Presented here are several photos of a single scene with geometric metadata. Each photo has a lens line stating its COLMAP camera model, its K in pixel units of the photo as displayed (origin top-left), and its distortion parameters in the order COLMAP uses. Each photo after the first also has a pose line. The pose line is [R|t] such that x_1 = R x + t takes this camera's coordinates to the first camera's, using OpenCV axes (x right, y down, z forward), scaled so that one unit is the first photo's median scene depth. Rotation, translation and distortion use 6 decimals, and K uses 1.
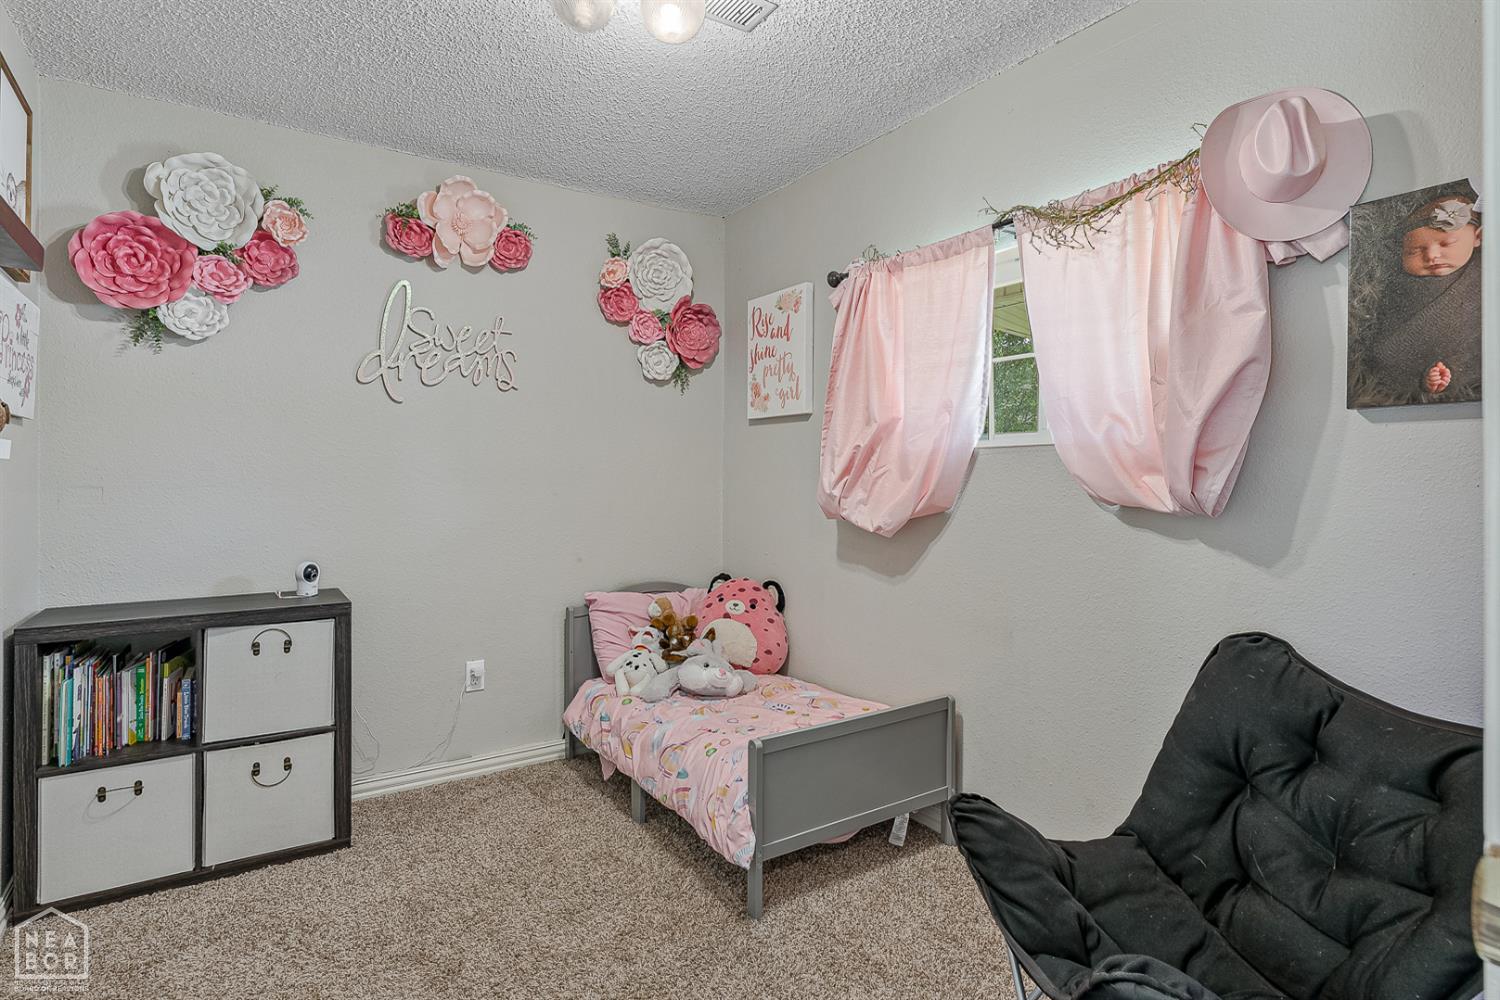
lens RADIAL K [[781.2, 0, 738.9], [0, 781.2, 493.6], [0, 0, 1]] dist [-0.015039, -0.000824]
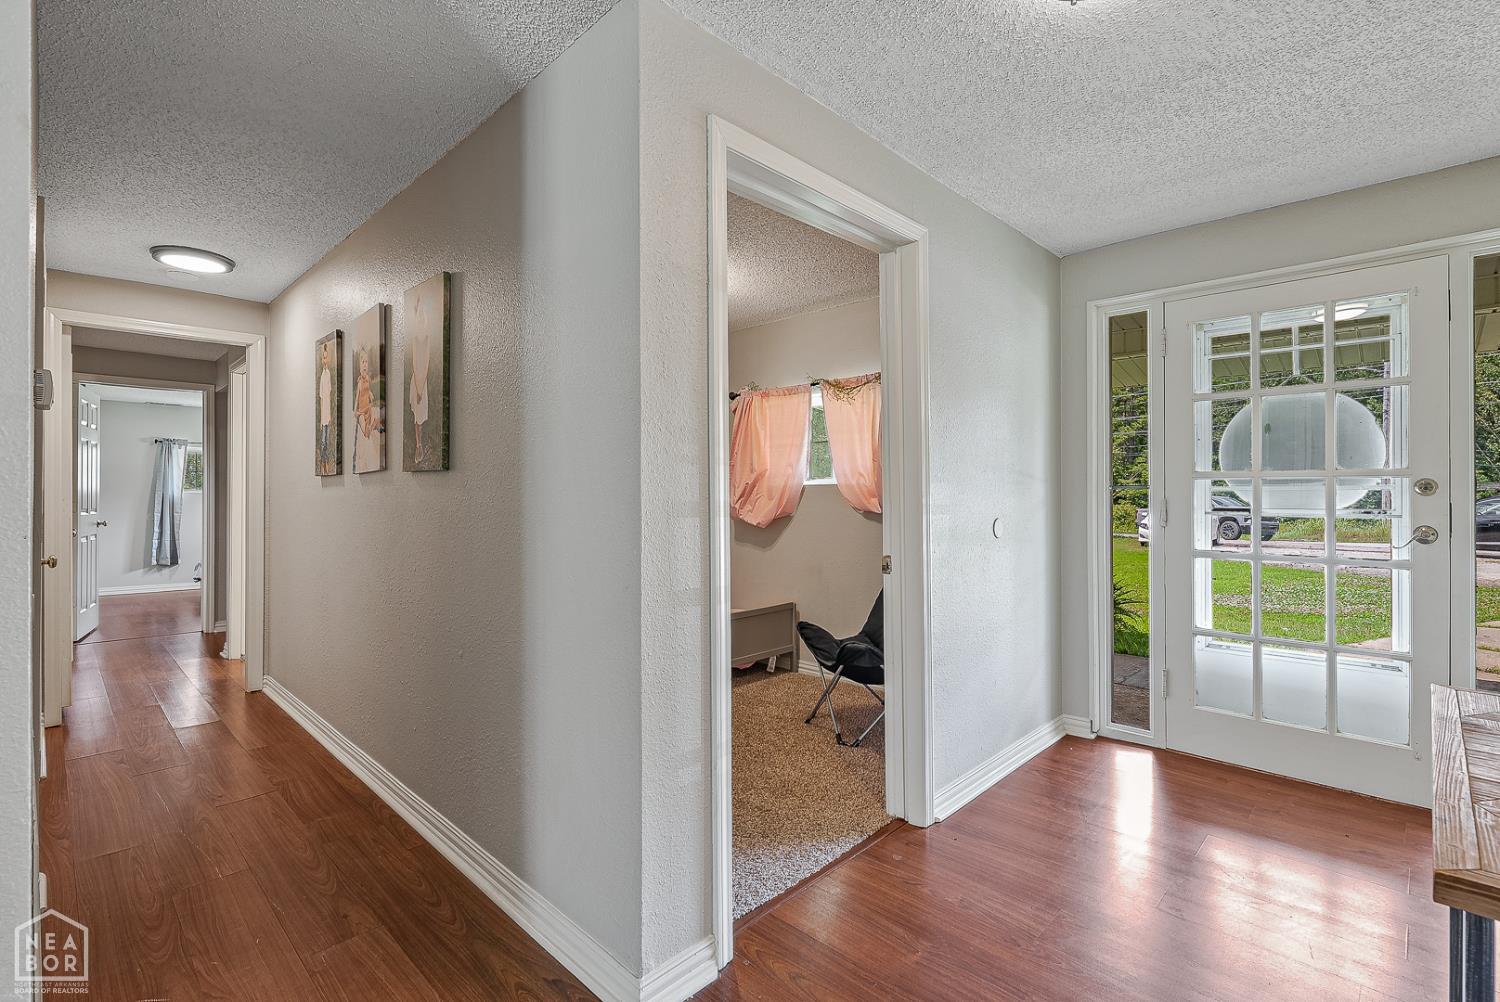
lens RADIAL K [[681.4, 0, 762.1], [0, 681.4, 498.5], [0, 0, 1]] dist [-0.010868, 0.003849]
pose [[0.971295, -0.005356, 0.237816, -0.273372], [0.008255, 0.999903, -0.011196, -0.002104], [-0.237733, 0.012838, 0.971246, -0.852003]]
